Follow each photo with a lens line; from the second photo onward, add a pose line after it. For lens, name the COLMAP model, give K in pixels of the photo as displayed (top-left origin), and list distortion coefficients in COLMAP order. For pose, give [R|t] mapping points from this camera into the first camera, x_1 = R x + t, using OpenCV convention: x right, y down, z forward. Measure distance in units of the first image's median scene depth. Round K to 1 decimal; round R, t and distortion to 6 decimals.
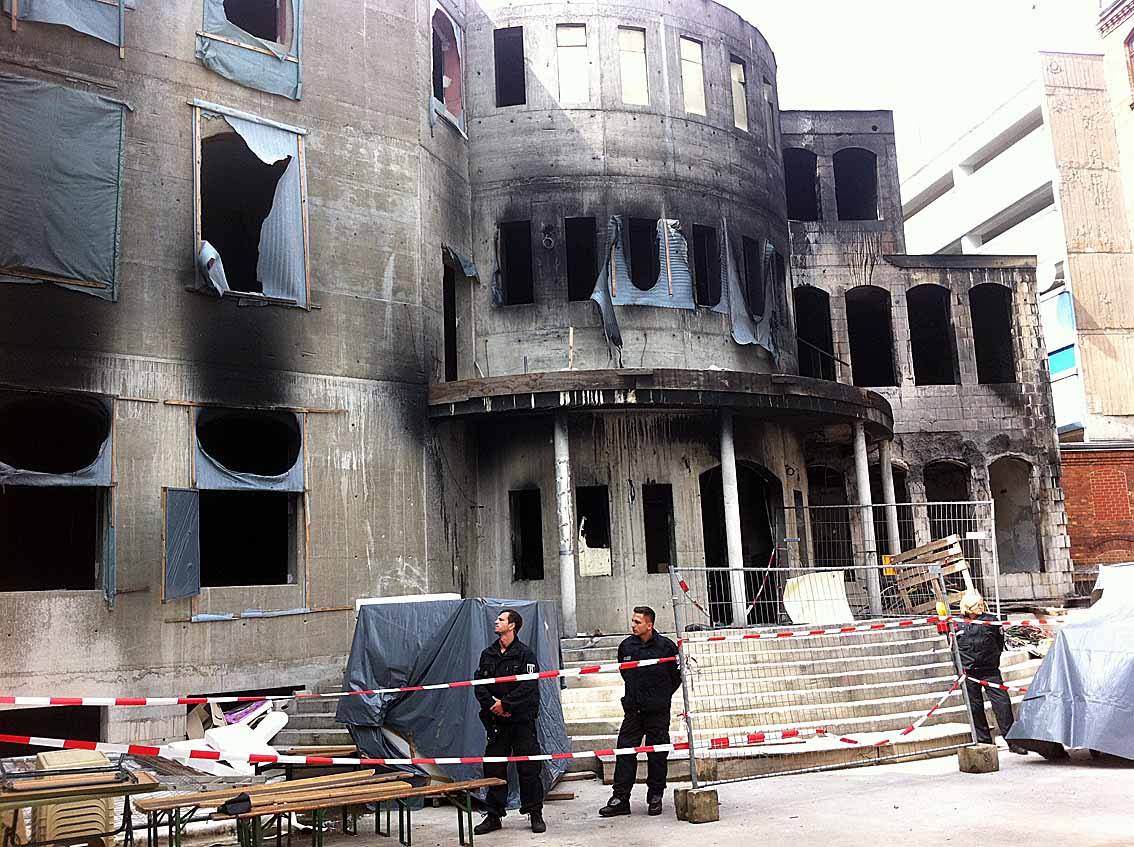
lens RADIAL K [[1156.9, 0, 564.5], [0, 1156.9, 423.8], [0, 0, 1]] dist [-0.061797, 0.000000]
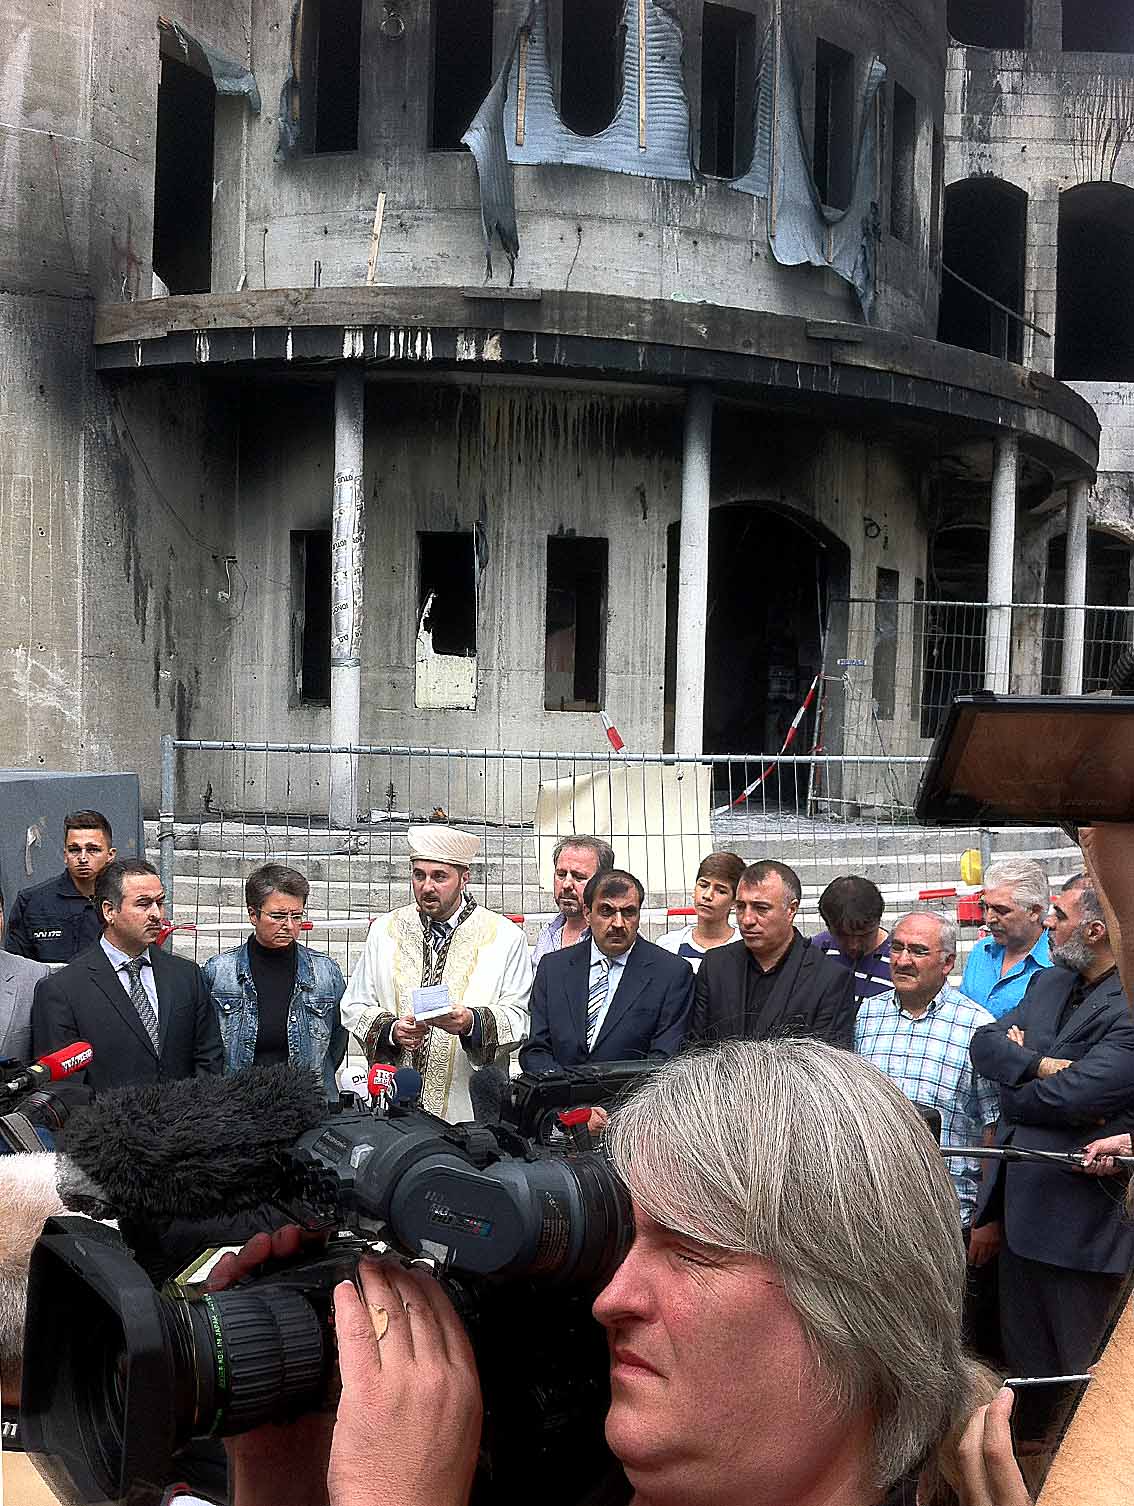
lens RADIAL K [[1536.4, 0, 570.4], [0, 1536.4, 752.3], [0, 0, 1]] dist [-0.061797, 0.000000]
pose [[0.989810, 0.081059, -0.117071, 0.160606], [-0.056457, 0.978177, 0.199954, 0.010620], [0.130725, -0.191307, 0.972786, 0.332079]]
